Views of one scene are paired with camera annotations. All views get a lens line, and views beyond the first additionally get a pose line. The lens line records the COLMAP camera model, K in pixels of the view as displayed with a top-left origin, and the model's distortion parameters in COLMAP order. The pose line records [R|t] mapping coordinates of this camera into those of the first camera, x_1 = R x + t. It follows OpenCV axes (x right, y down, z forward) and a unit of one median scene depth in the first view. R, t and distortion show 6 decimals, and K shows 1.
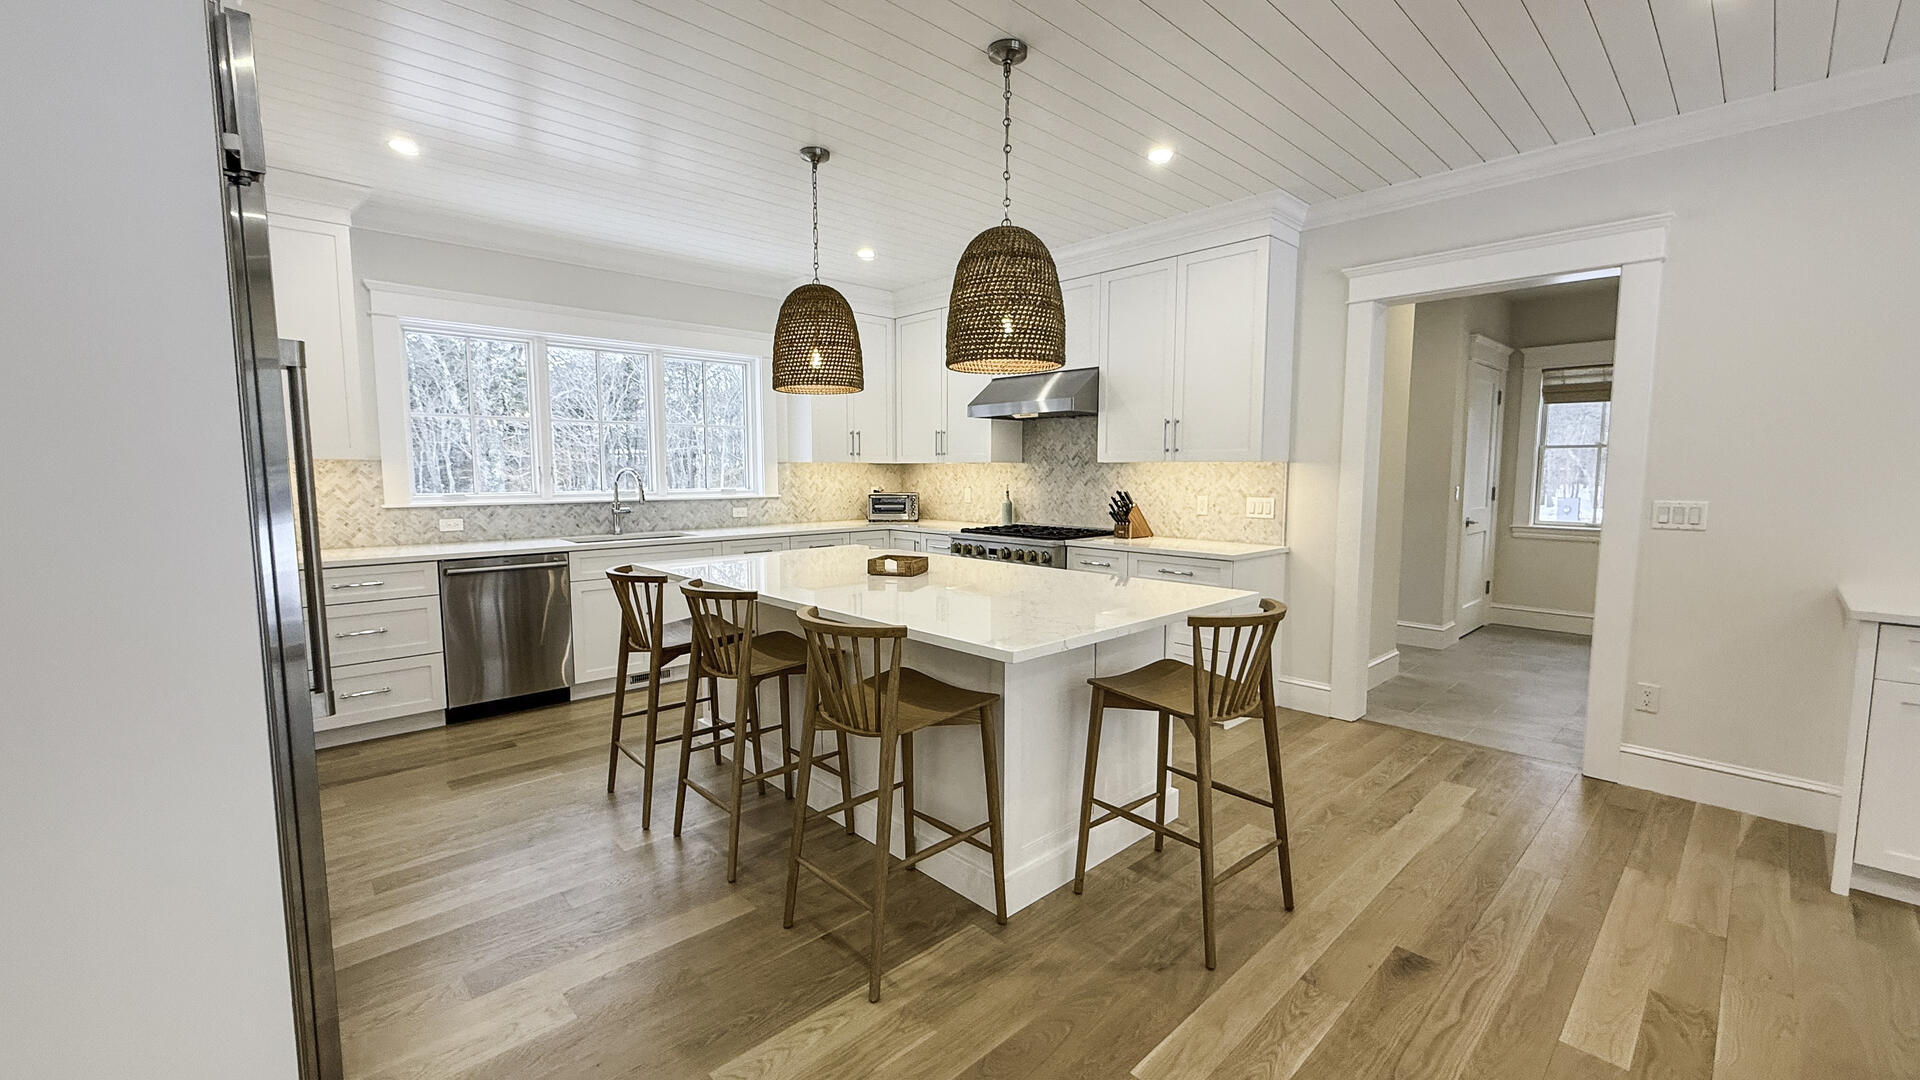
lens RADIAL K [[768.6, 0, 947.5], [0, 768.6, 543.0], [0, 0, 1]] dist [0.001947, -0.000262]
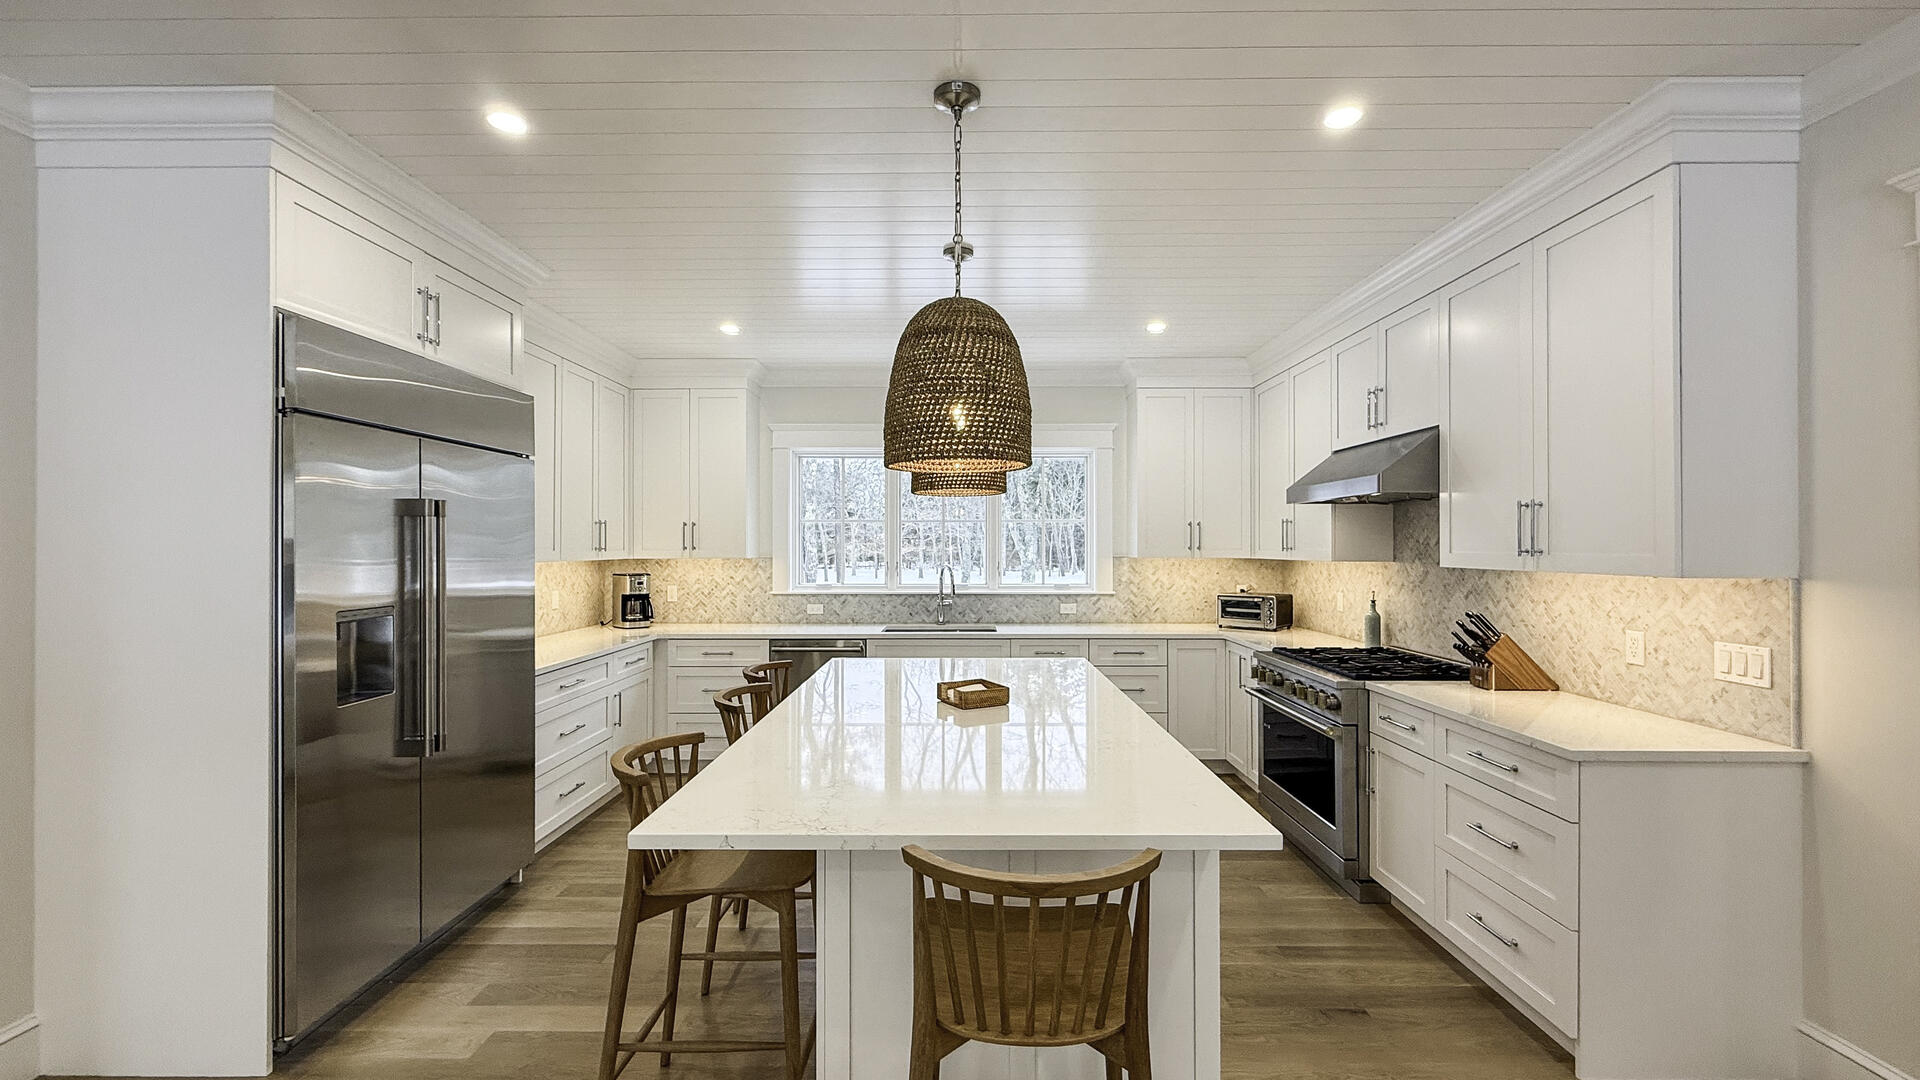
lens RADIAL K [[768.6, 0, 956.9], [0, 768.6, 543.3], [0, 0, 1]] dist [0.001947, -0.000262]
pose [[0.725909, -0.003051, -0.687784, 0.352897], [-0.064906, 0.995224, -0.072919, -0.050837], [0.684721, 0.097574, 0.722244, 0.238817]]
